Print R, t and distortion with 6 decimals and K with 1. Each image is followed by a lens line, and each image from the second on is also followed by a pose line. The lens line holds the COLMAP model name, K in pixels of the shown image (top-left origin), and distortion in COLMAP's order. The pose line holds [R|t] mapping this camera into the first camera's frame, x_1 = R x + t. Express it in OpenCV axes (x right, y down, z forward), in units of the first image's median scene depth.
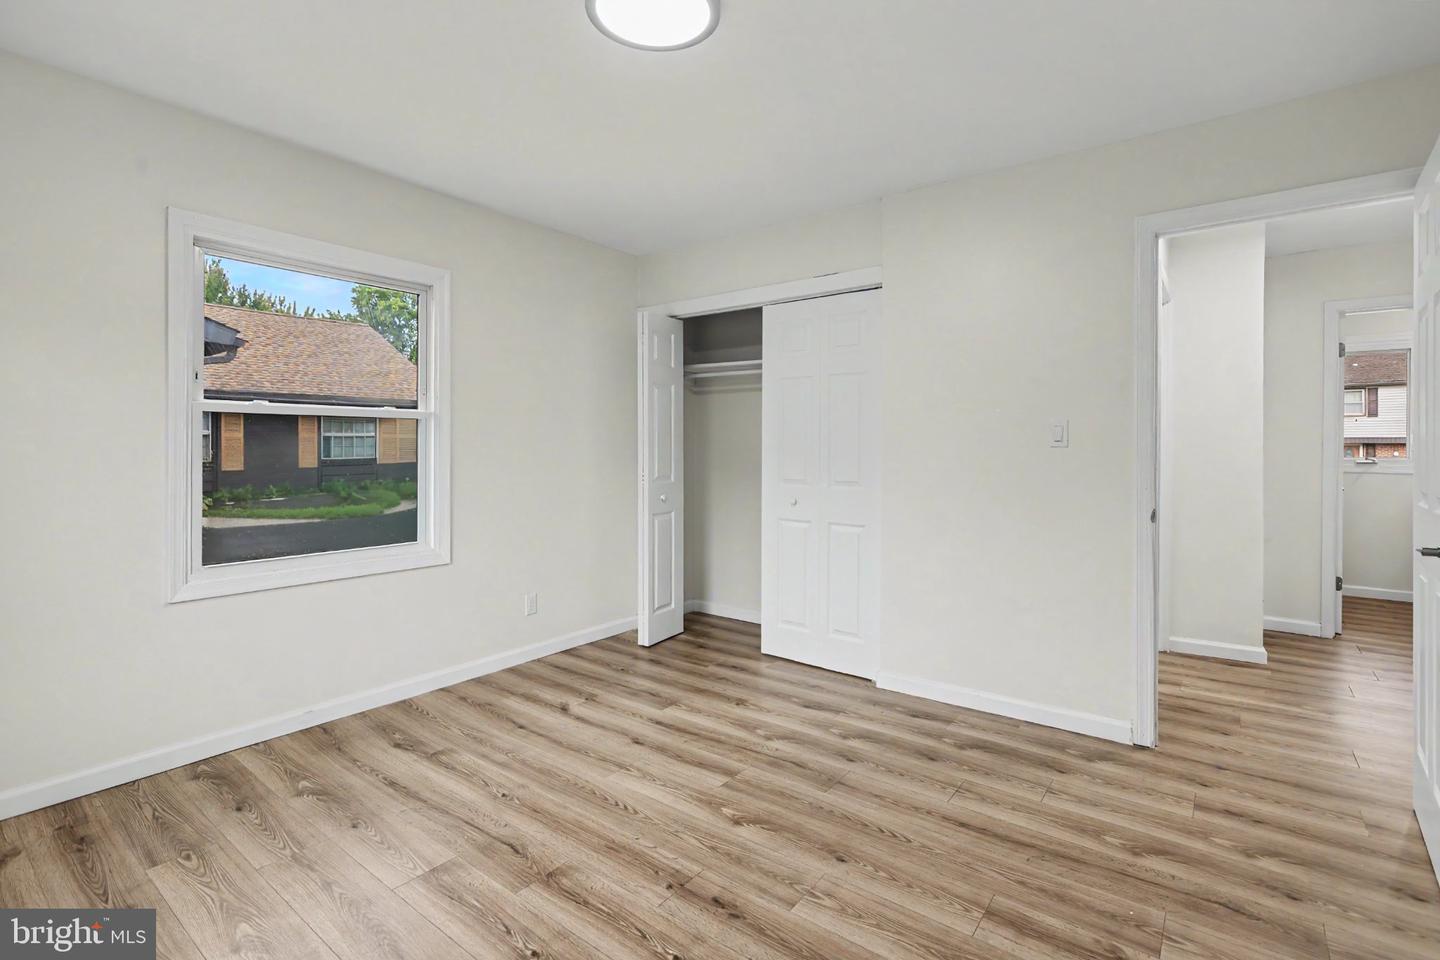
lens RADIAL K [[659.7, 0, 719.3], [0, 659.7, 473.5], [0, 0, 1]] dist [-0.001581, 0.000617]
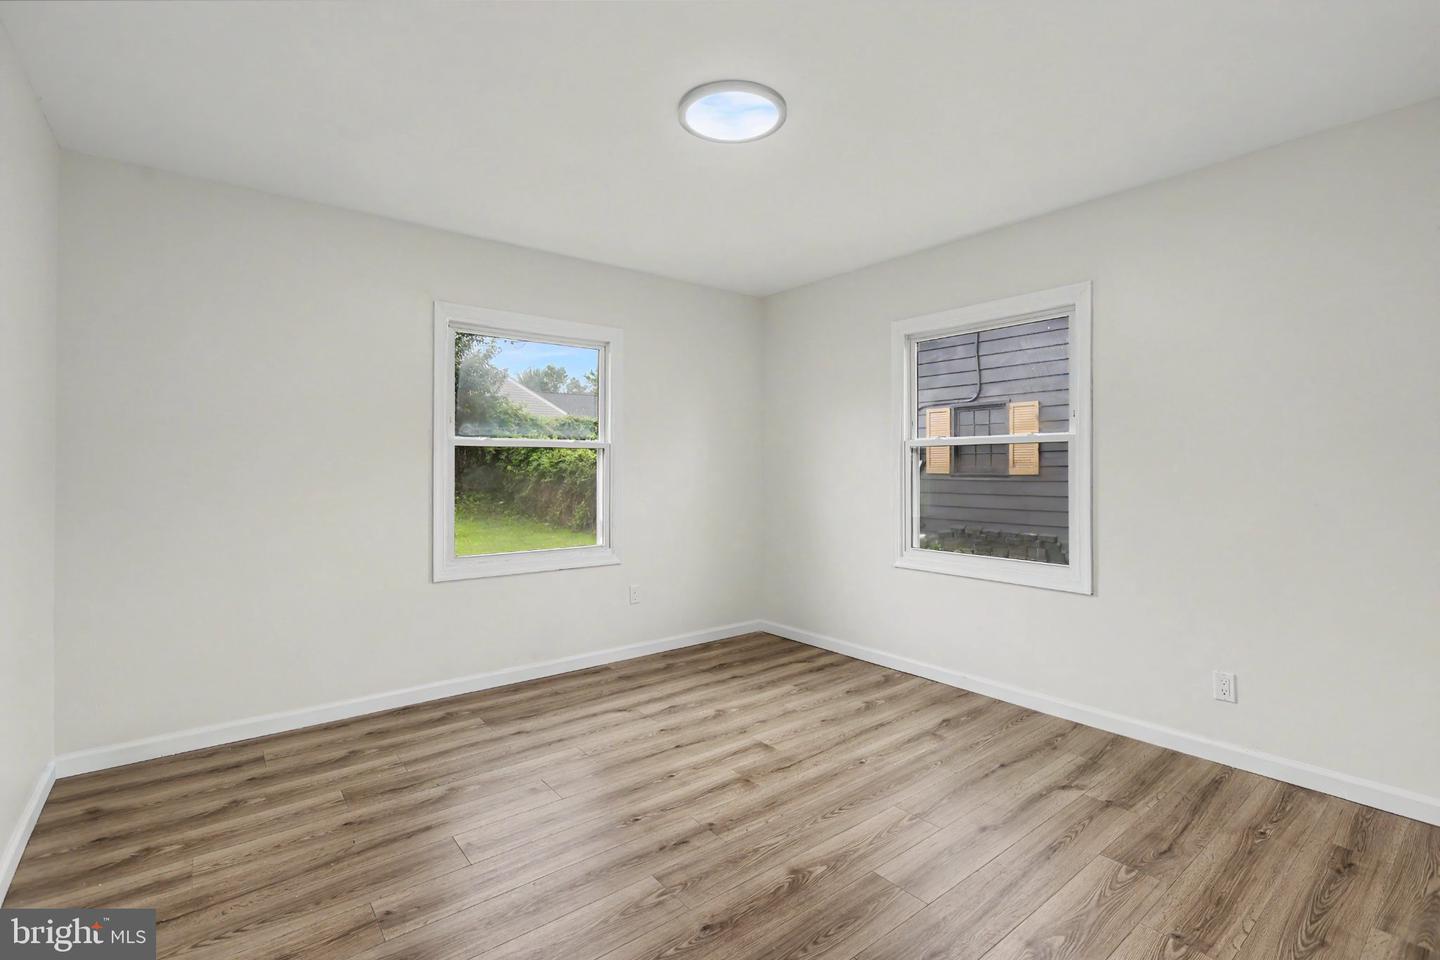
lens RADIAL K [[664.0, 0, 715.1], [0, 664.0, 434.1], [0, 0, 1]] dist [0.001640, 0.000426]
pose [[-0.248971, -0.052917, -0.967064, 0.823174], [-0.039895, 0.998219, -0.044351, -0.029535], [0.967689, 0.027539, -0.250639, 0.924043]]
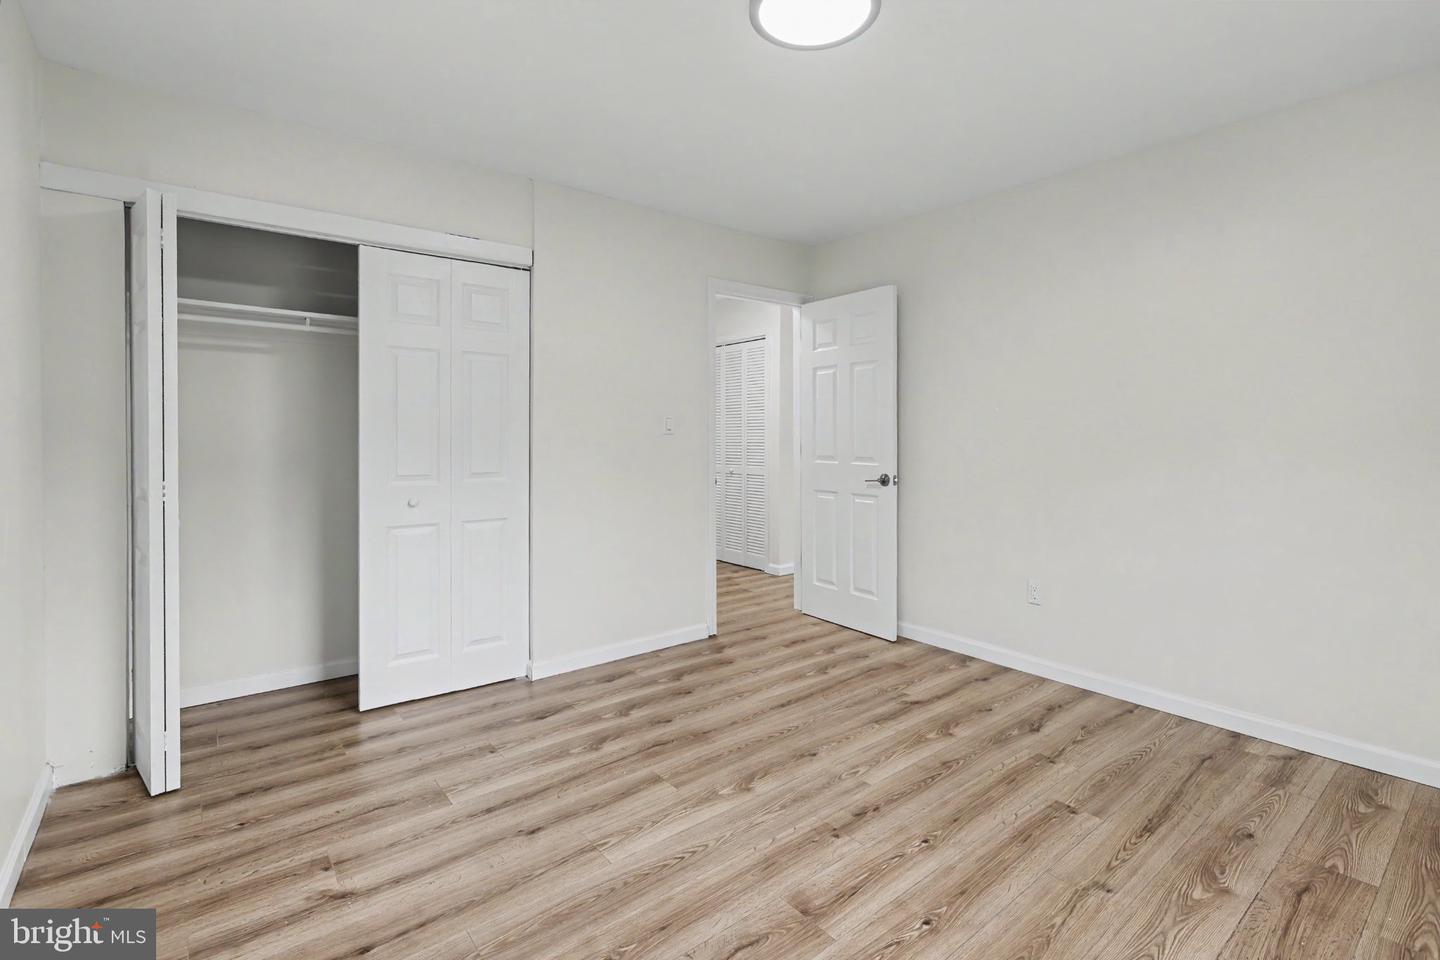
lens RADIAL K [[669.0, 0, 715.3], [0, 669.0, 449.4], [0, 0, 1]] dist [-0.003010, 0.000557]
pose [[0.244779, -0.020313, 0.969366, -0.835354], [0.040682, 0.999115, 0.010664, -0.018165], [-0.968725, 0.036826, 0.245389, 0.641748]]
